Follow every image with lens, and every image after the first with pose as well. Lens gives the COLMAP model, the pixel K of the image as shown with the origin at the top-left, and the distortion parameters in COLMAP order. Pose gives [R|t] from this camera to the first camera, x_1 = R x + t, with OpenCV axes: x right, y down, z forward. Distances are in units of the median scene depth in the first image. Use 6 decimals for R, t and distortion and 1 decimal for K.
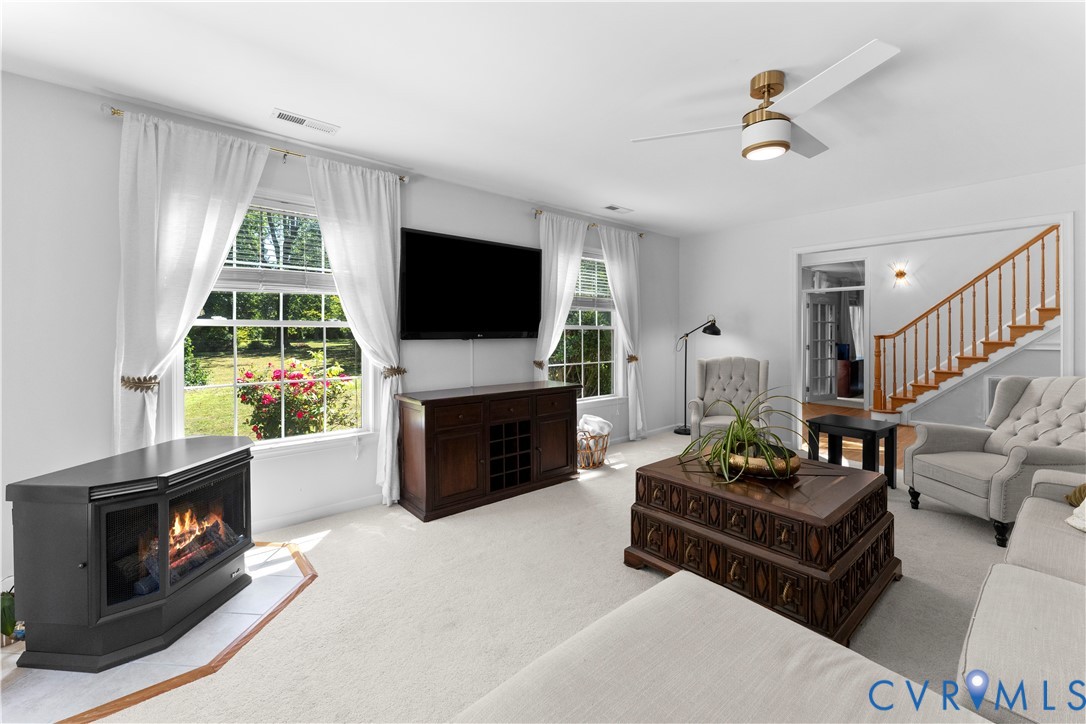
lens RADIAL K [[442.2, 0, 539.2], [0, 442.2, 332.7], [0, 0, 1]] dist [-0.001456, -0.000171]
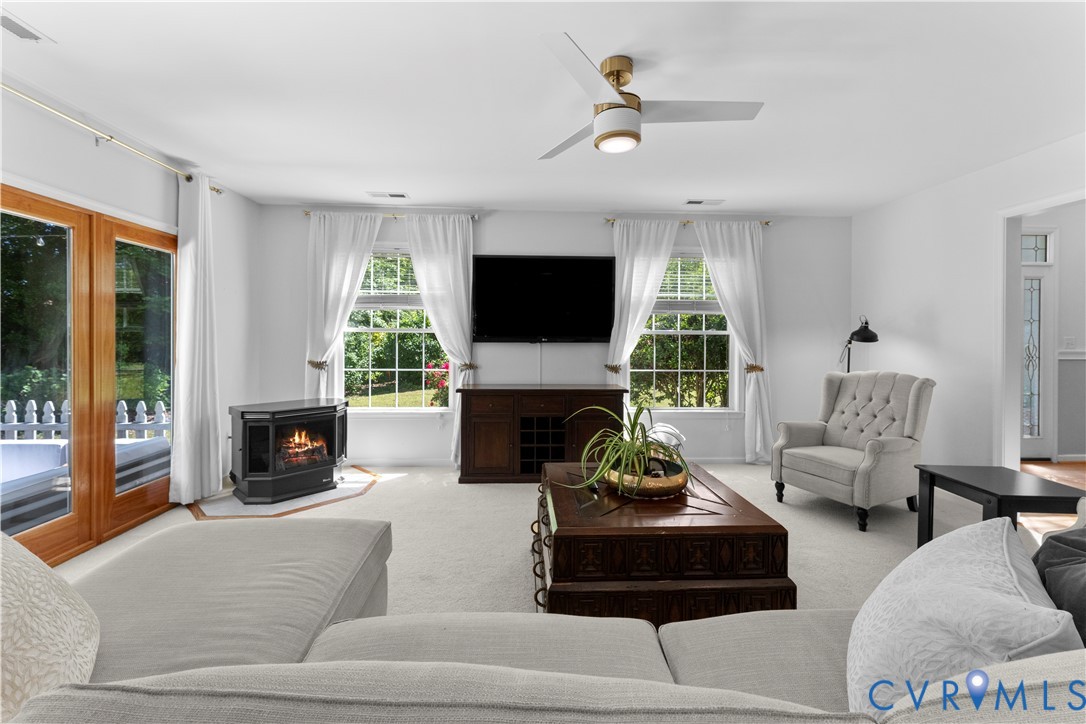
lens RADIAL K [[440.9, 0, 545.1], [0, 440.9, 336.8], [0, 0, 1]] dist [0.001372, -0.000289]
pose [[0.796788, 0.003485, -0.604249, 0.561412], [-0.005563, 0.999983, -0.001568, 0.000919], [0.604233, 0.004611, 0.796794, 0.096762]]
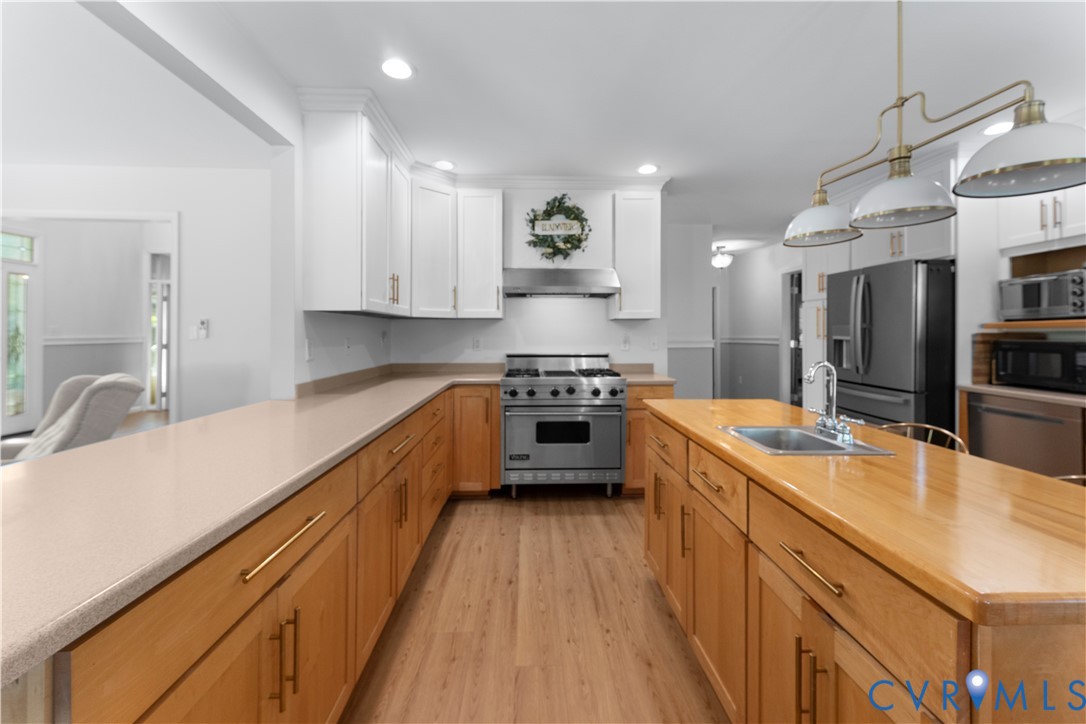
lens RADIAL K [[440.7, 0, 542.3], [0, 440.7, 330.2], [0, 0, 1]] dist [0.007335, -0.000457]
pose [[0.616368, 0.003909, 0.787449, 0.825650], [0.000362, 0.999986, -0.005248, 0.012010], [-0.787458, 0.003519, 0.616358, -0.258296]]
